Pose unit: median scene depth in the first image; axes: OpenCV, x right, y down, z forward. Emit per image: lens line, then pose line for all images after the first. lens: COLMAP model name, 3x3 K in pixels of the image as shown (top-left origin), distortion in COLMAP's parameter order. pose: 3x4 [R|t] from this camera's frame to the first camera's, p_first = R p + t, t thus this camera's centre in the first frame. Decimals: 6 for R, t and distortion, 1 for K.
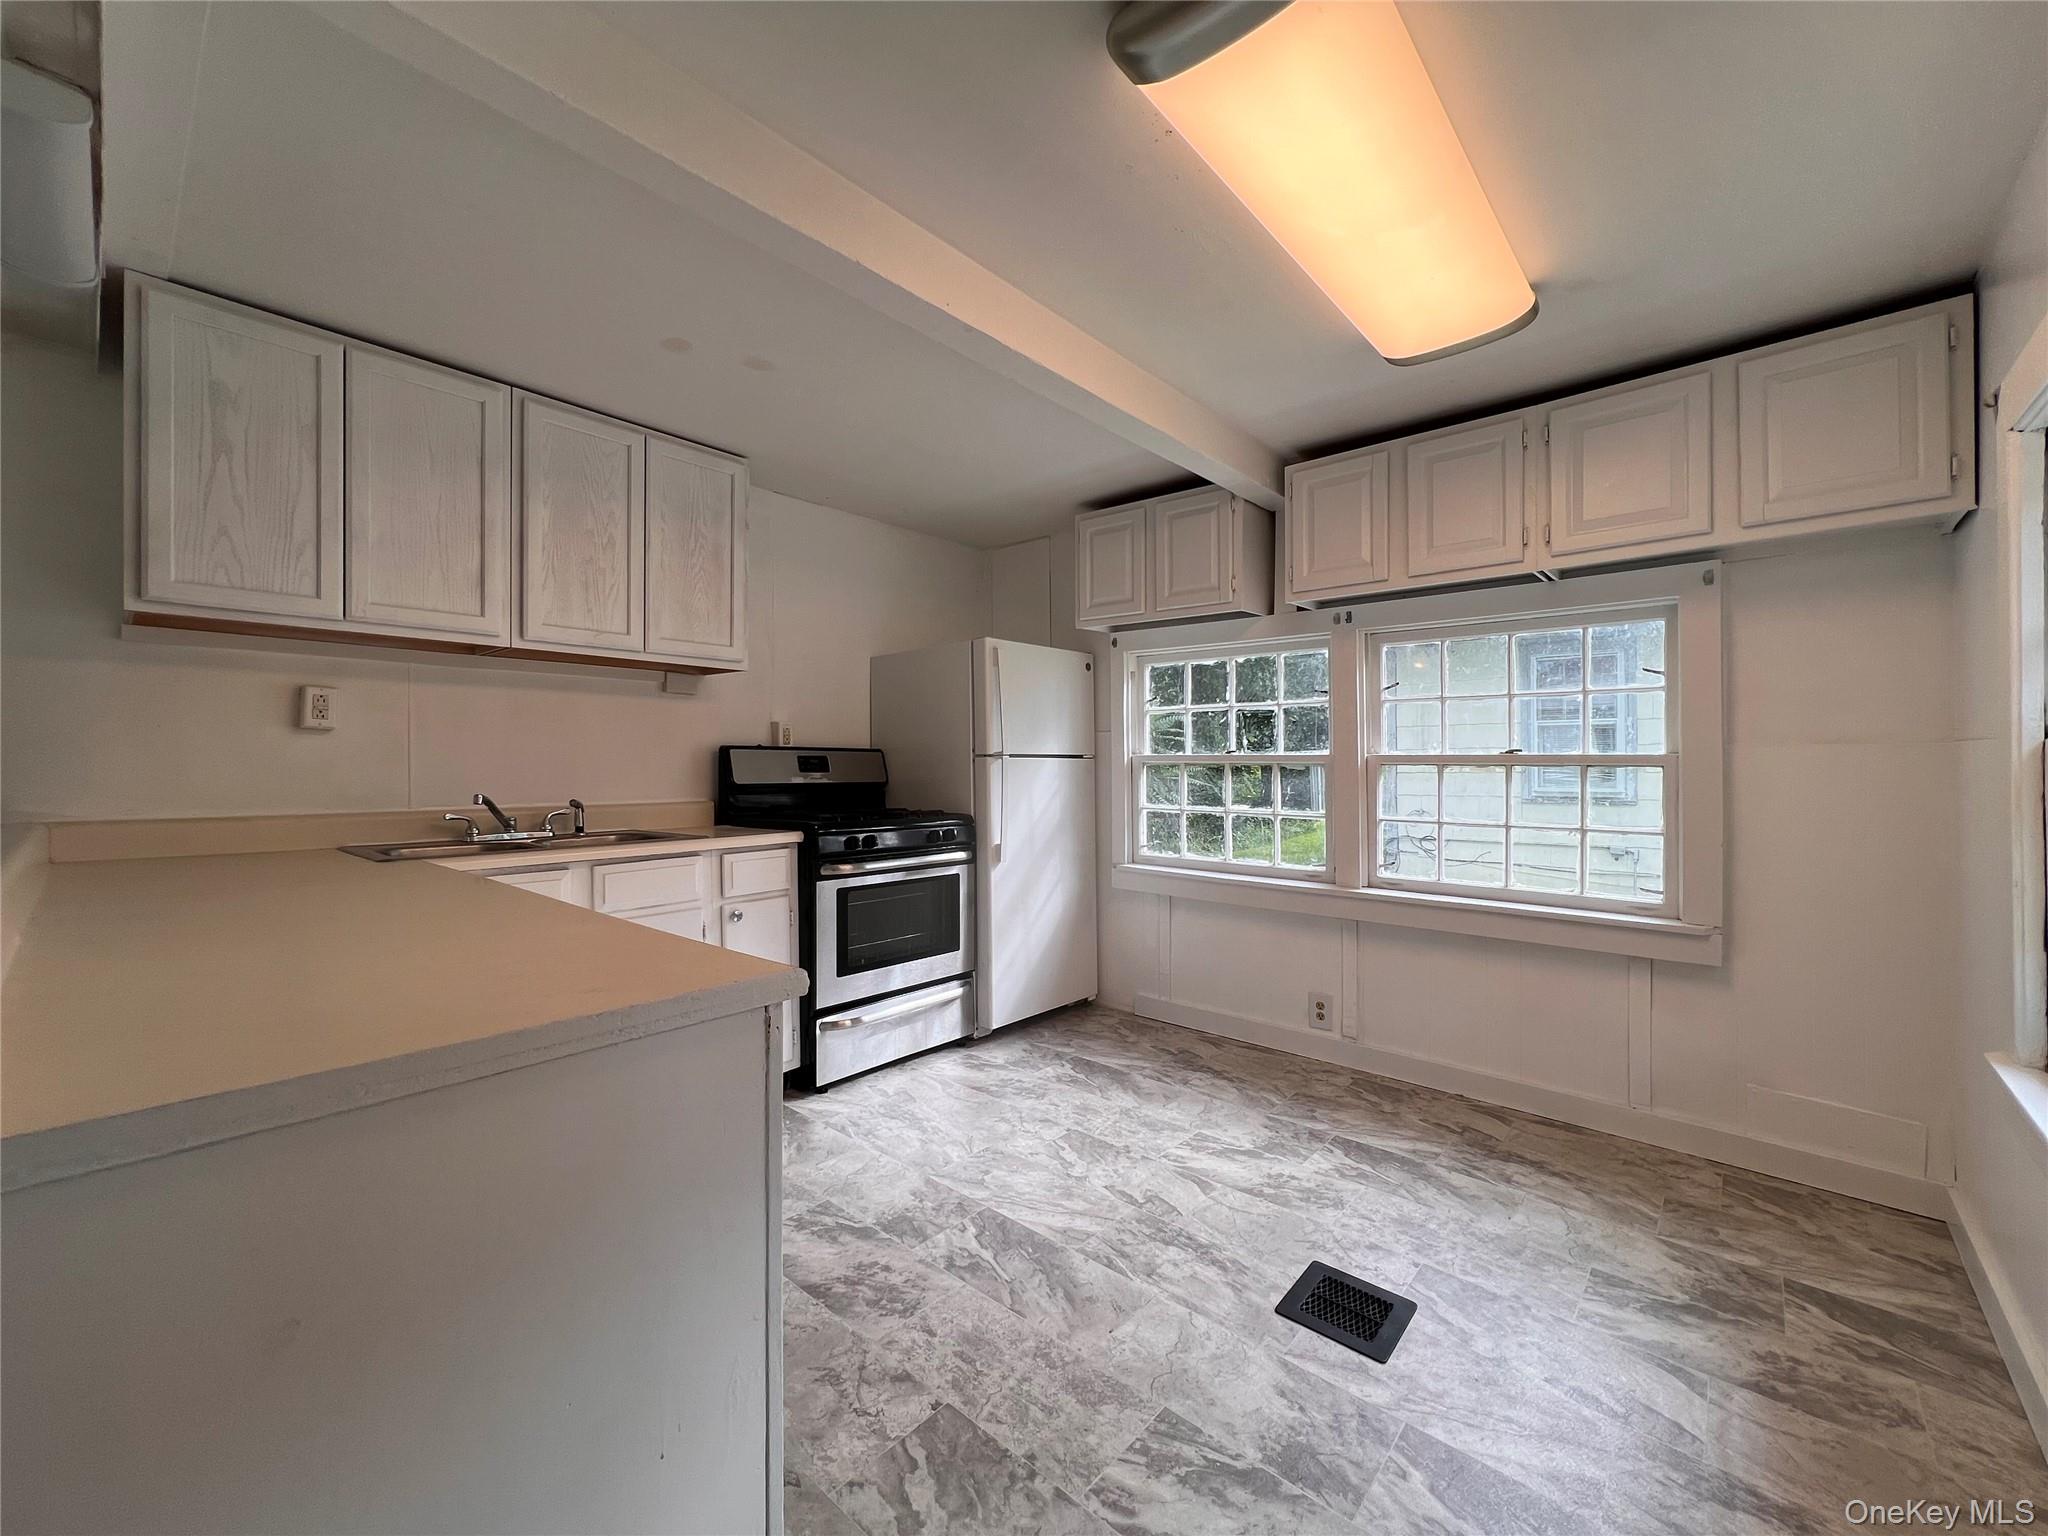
lens RADIAL K [[822.8, 0, 1025.2], [0, 822.8, 763.6], [0, 0, 1]] dist [-0.004286, 0.001698]
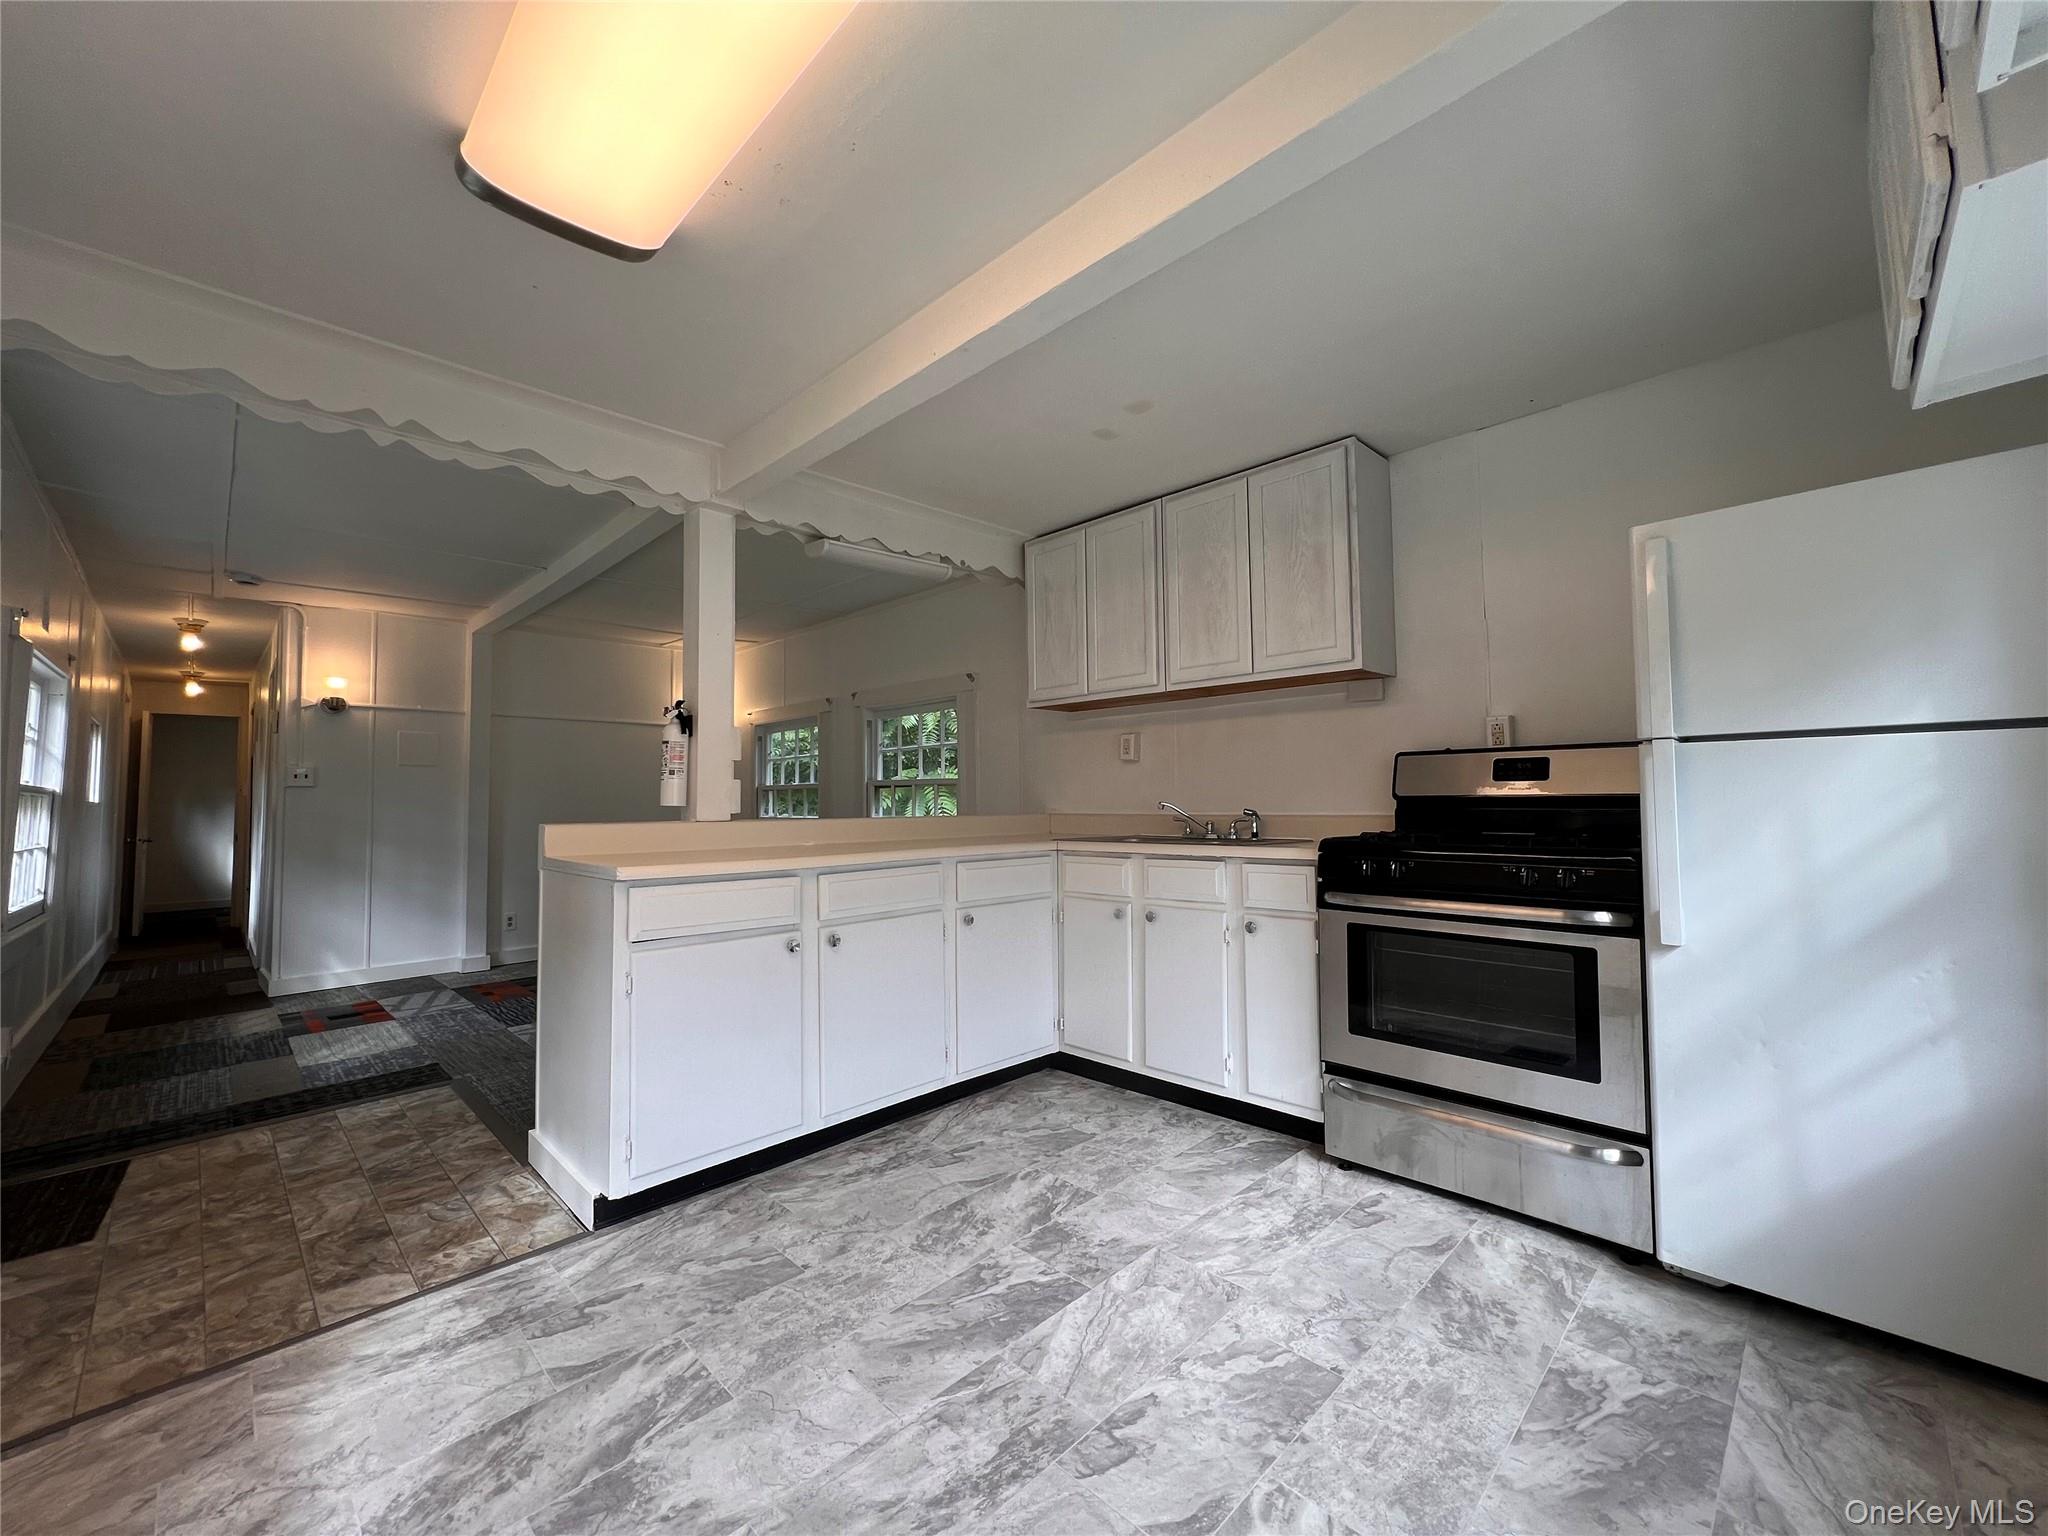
lens RADIAL K [[822.8, 0, 1025.2], [0, 822.8, 763.6], [0, 0, 1]] dist [-0.004286, 0.001698]
pose [[-0.062696, -0.044655, -0.997033, 0.876577], [0.012072, 0.998892, -0.045497, 0.040776], [0.997960, -0.014888, -0.062087, 1.056730]]
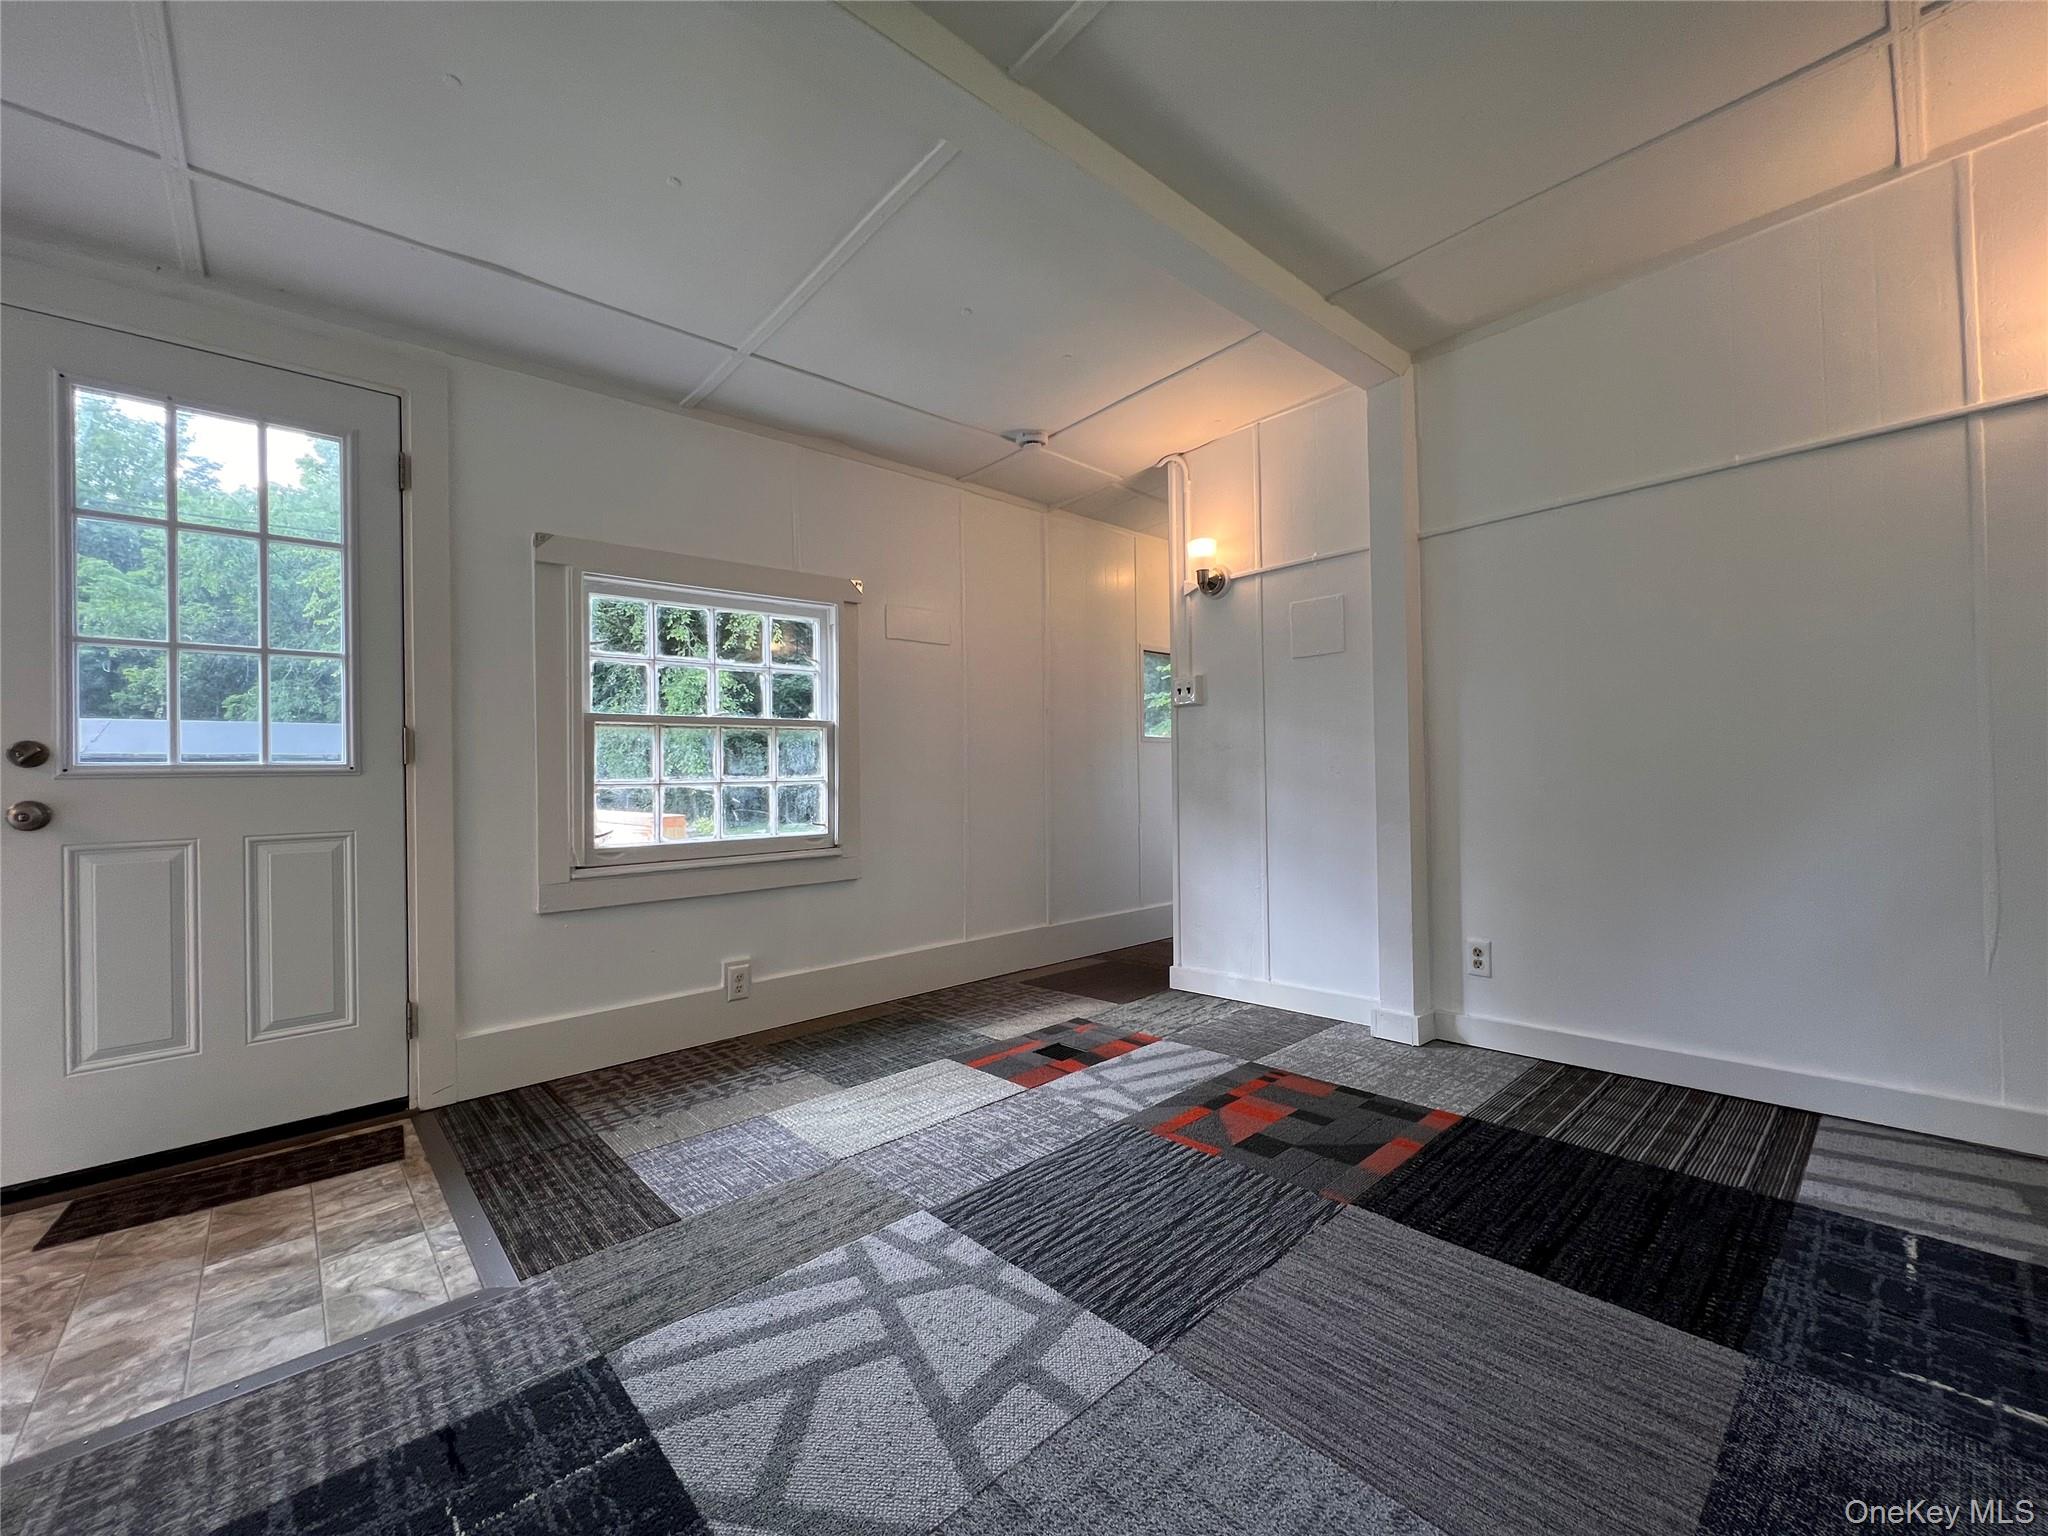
lens RADIAL K [[822.8, 0, 1025.2], [0, 822.8, 763.6], [0, 0, 1]] dist [-0.004286, 0.001698]
pose [[-0.992801, 0.030932, 0.115712, -1.279449], [0.028775, 0.999380, -0.020267, 0.122387], [-0.116267, -0.016792, -0.993076, 0.533564]]
